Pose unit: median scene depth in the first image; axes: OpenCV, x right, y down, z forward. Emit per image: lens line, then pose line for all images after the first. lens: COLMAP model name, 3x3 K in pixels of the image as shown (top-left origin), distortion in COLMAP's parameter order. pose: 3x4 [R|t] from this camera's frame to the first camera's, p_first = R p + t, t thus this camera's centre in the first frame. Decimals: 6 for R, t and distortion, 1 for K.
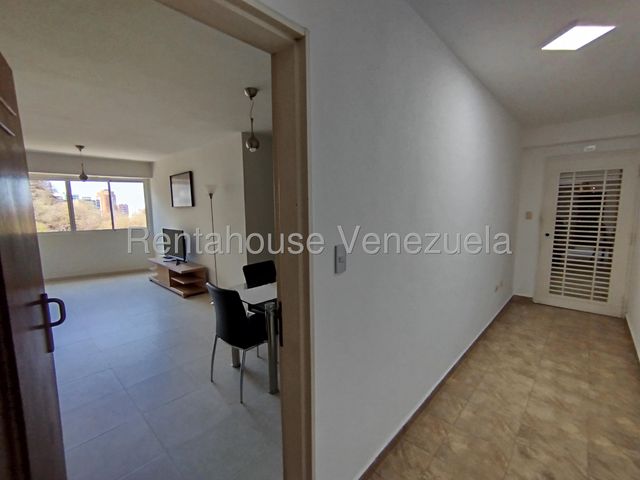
lens RADIAL K [[295.5, 0, 315.2], [0, 295.5, 241.4], [0, 0, 1]] dist [-0.030846, 0.019086]
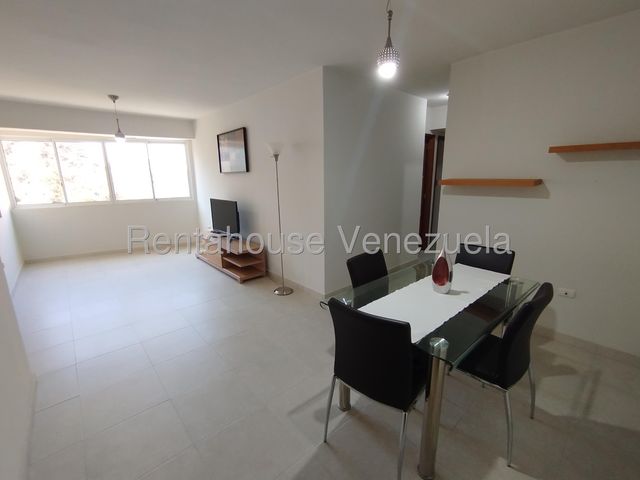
lens RADIAL K [[295.5, 0, 315.2], [0, 295.5, 241.4], [0, 0, 1]] dist [-0.030846, 0.019086]
pose [[0.995376, 0.022547, -0.093371, -0.147292], [-0.012570, 0.994276, 0.106097, -0.016504], [0.095229, -0.104433, 0.989962, 0.187846]]
